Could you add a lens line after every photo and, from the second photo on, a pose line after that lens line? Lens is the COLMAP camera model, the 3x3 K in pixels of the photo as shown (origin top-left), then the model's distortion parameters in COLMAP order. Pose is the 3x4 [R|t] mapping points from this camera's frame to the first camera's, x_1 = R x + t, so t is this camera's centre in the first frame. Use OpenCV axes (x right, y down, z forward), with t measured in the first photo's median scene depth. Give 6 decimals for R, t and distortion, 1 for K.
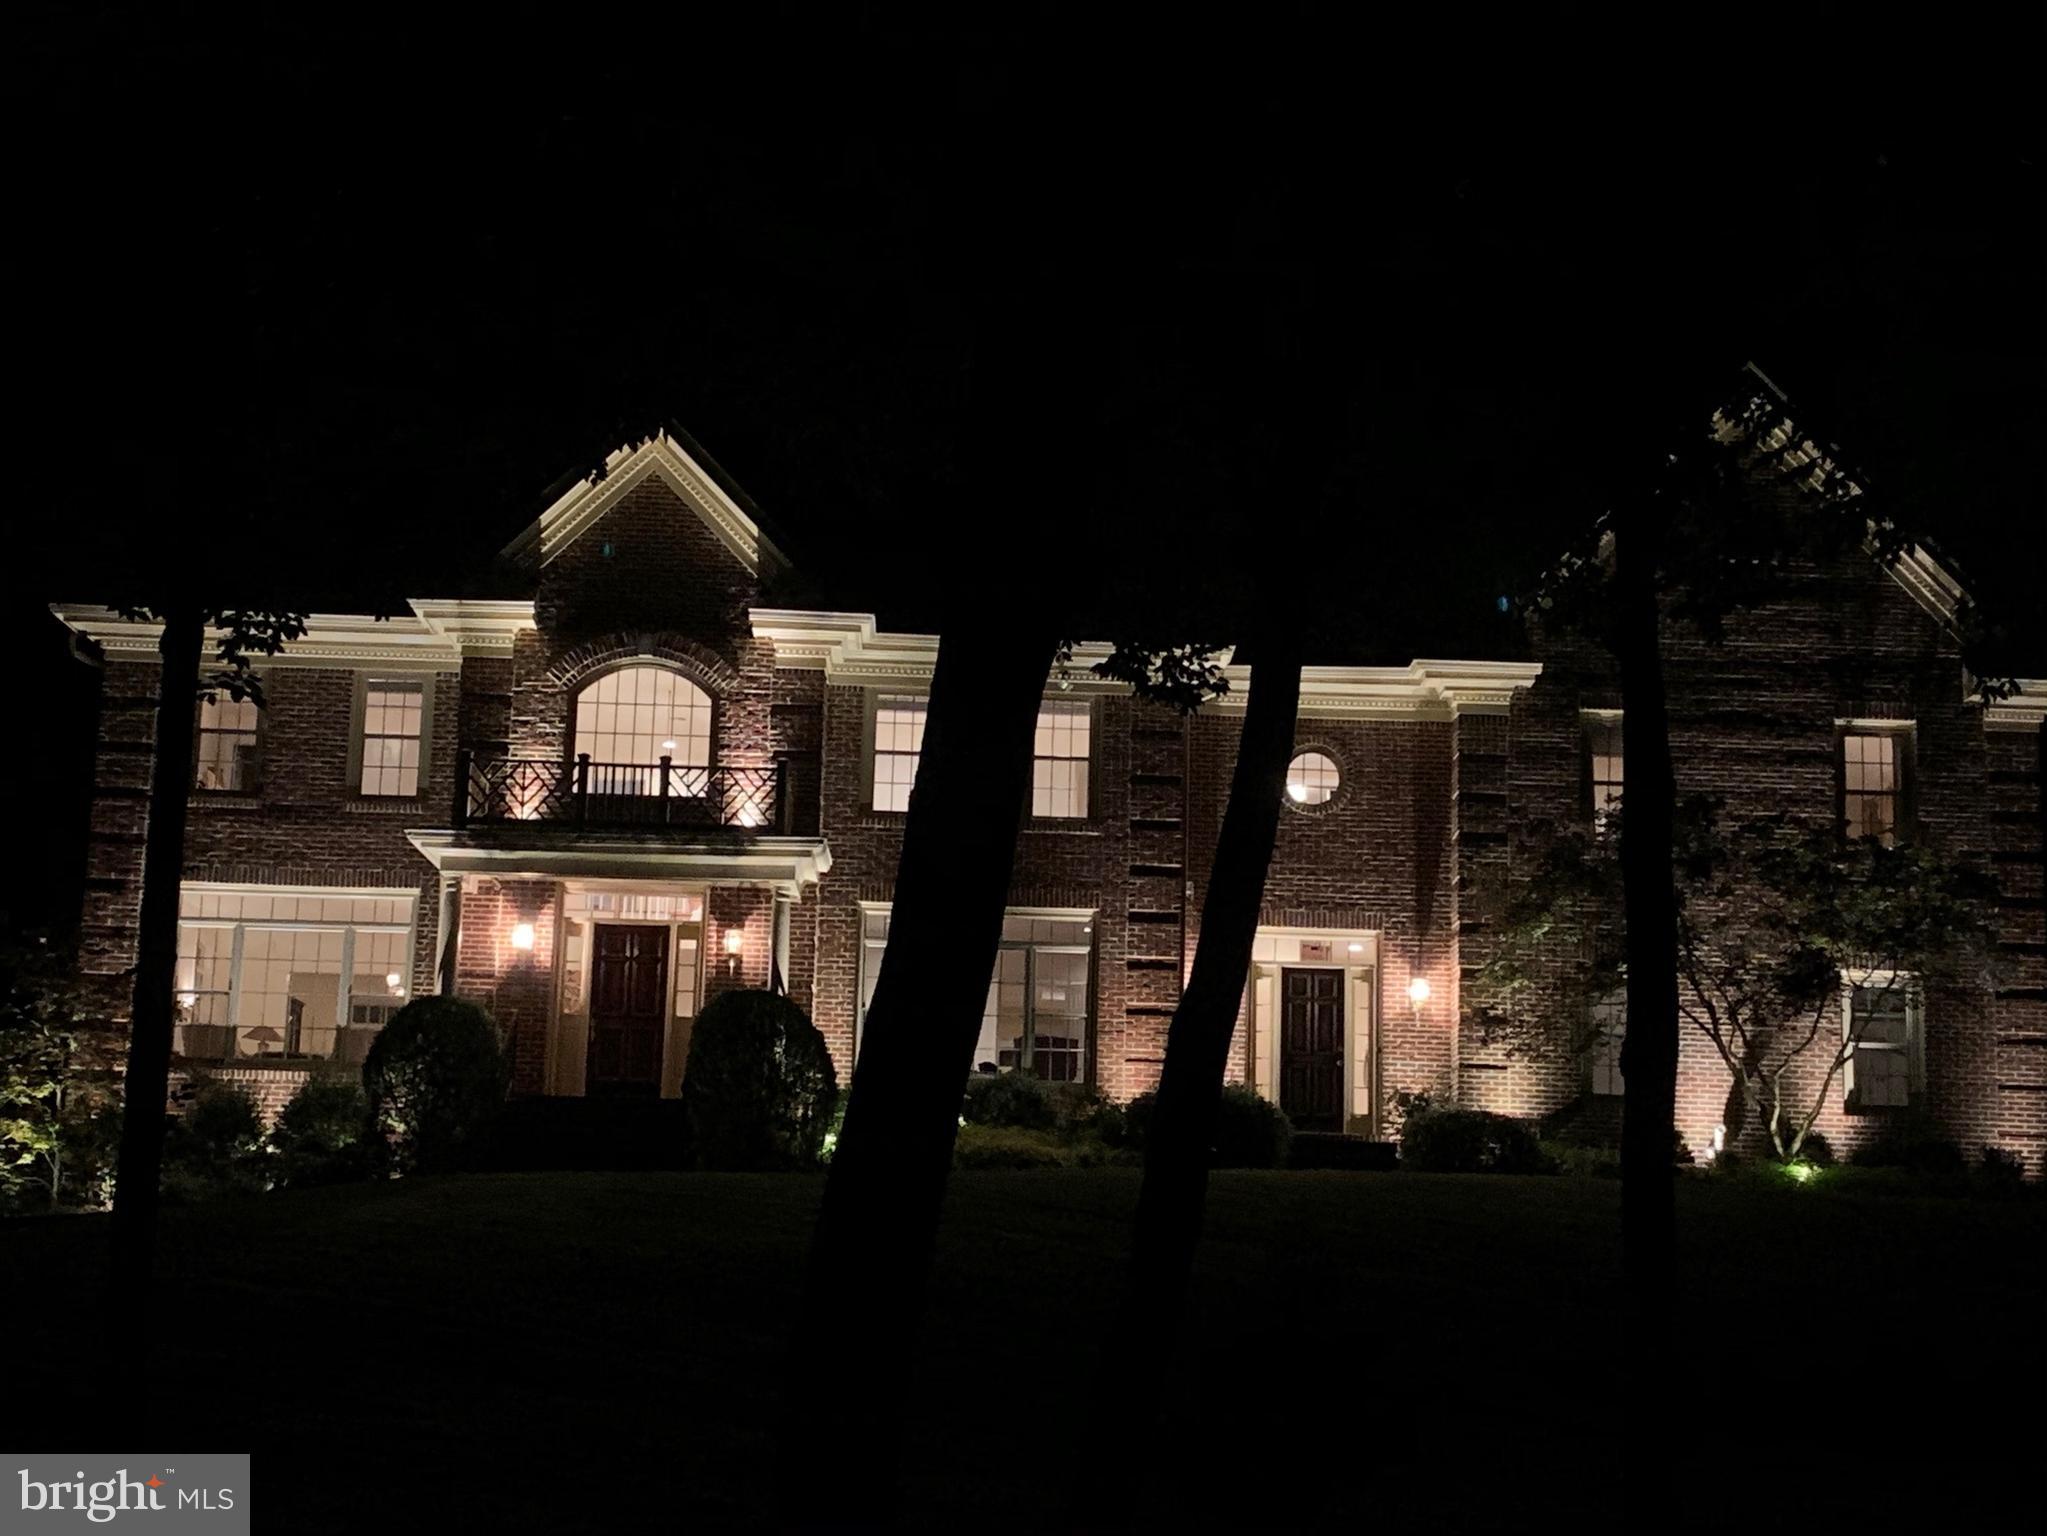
lens RADIAL K [[3412.8, 0, 1023.5], [0, 3412.8, 768.0], [0, 0, 1]] dist [0.137909, -0.038470]
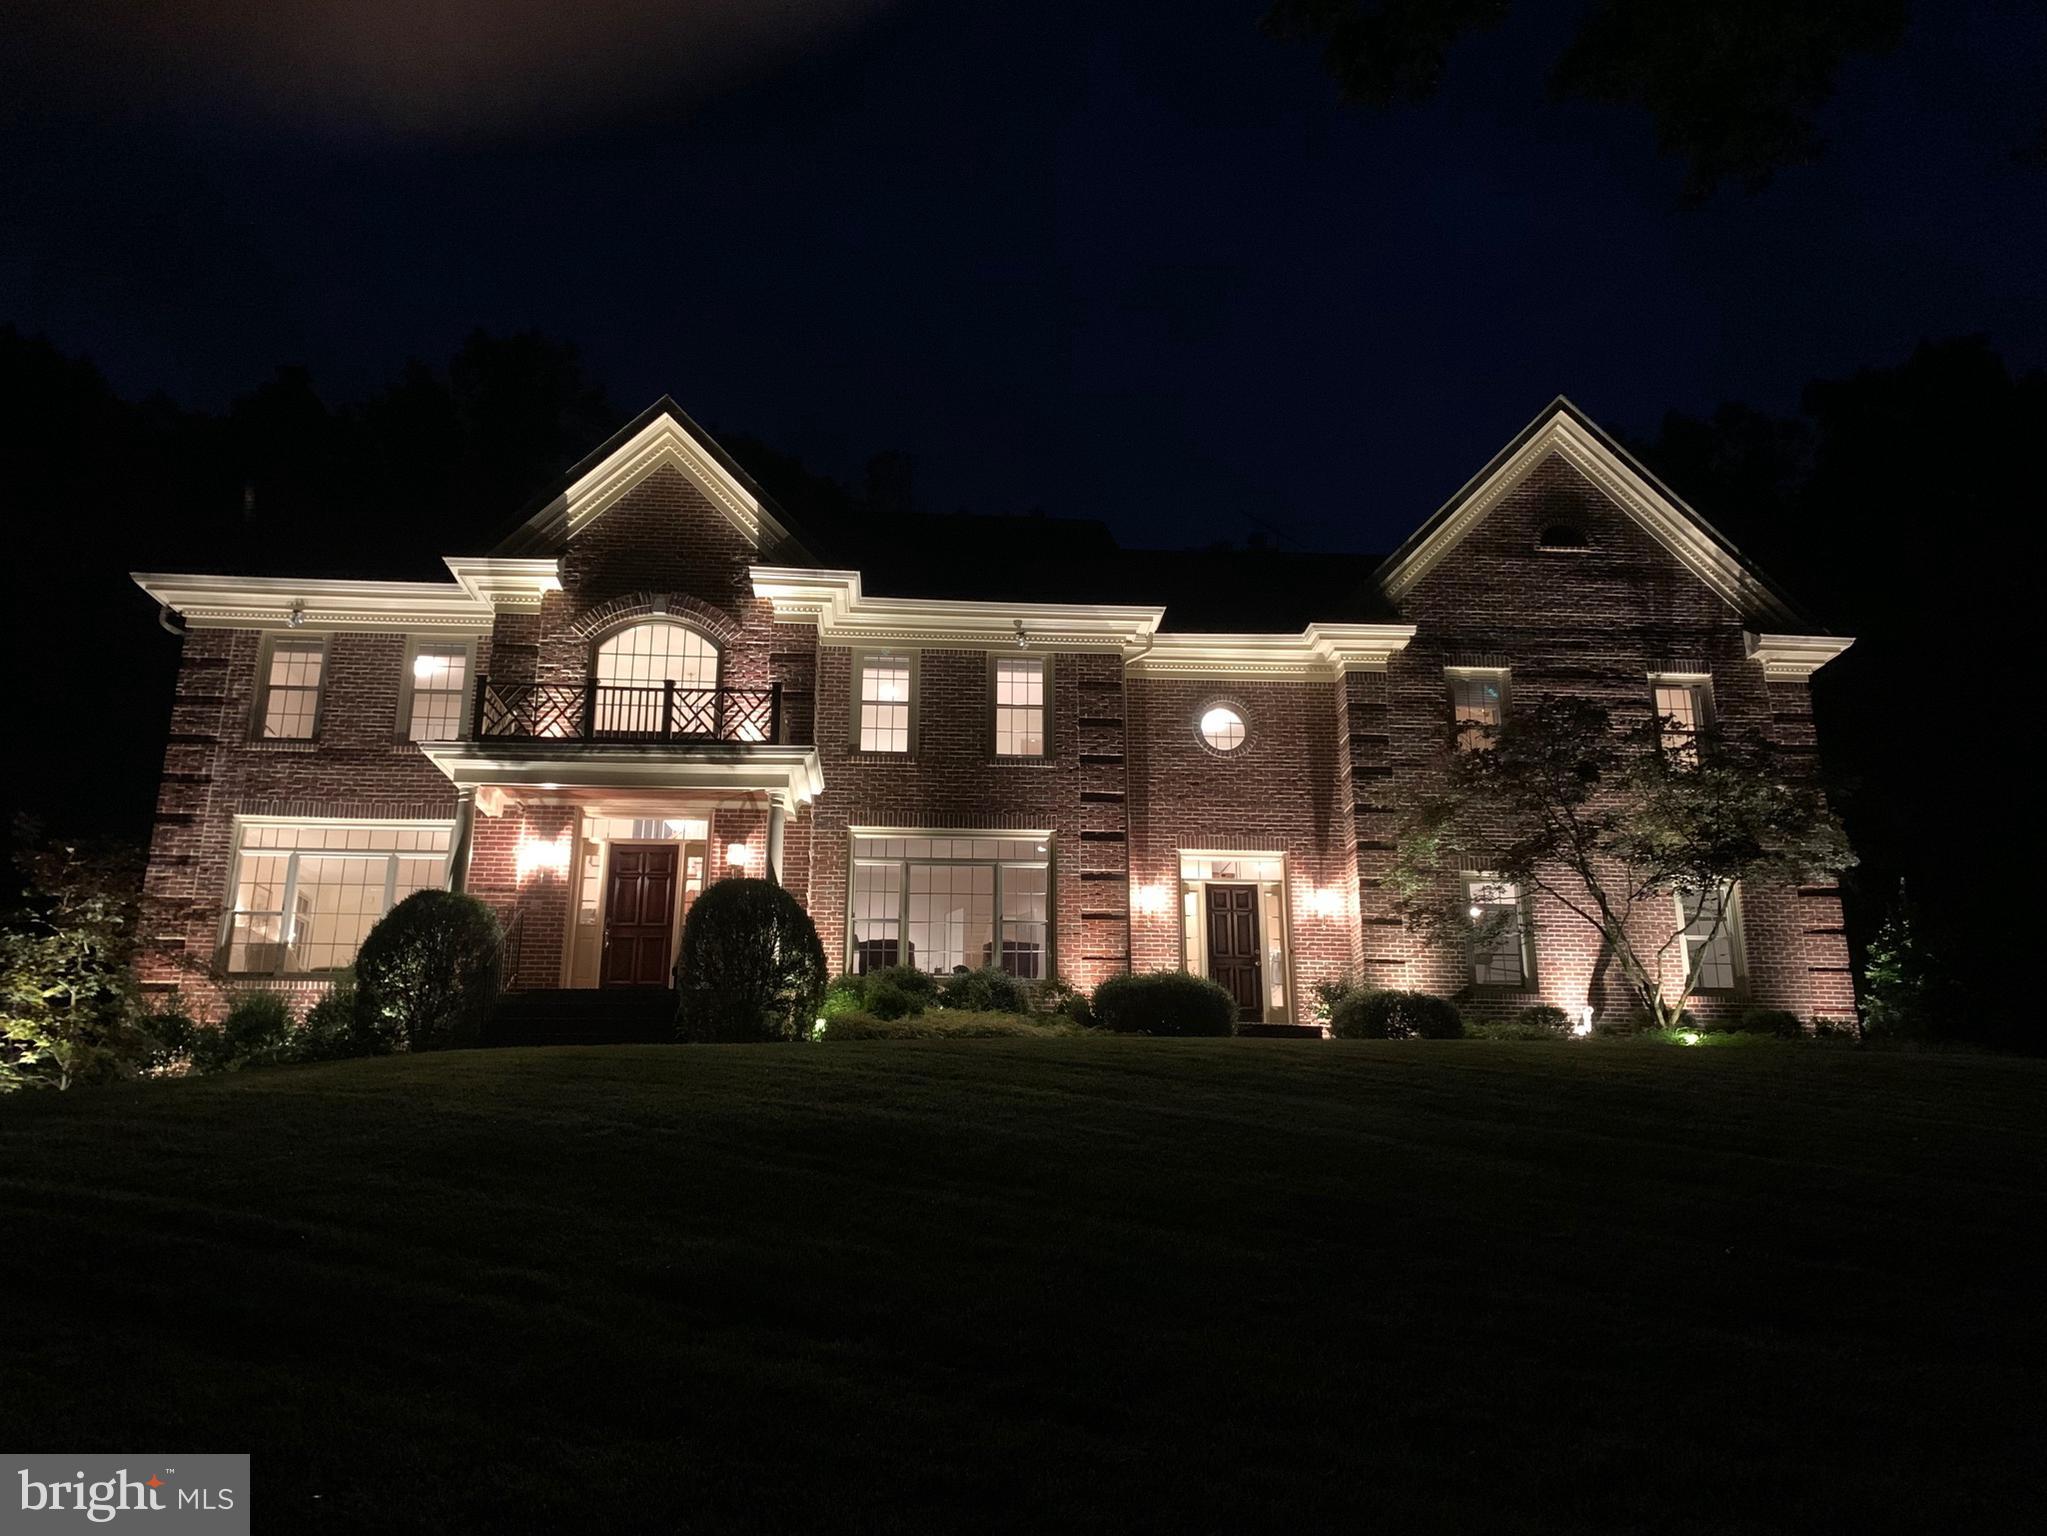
lens RADIAL K [[1594.8, 0, 1023.5], [0, 1594.8, 768.0], [0, 0, 1]] dist [0.123454, -0.307027]
pose [[0.998247, -0.012157, 0.057927, -0.020152], [0.017681, 0.995241, -0.095827, 0.072458], [-0.056487, 0.096684, 0.993711, 0.459405]]
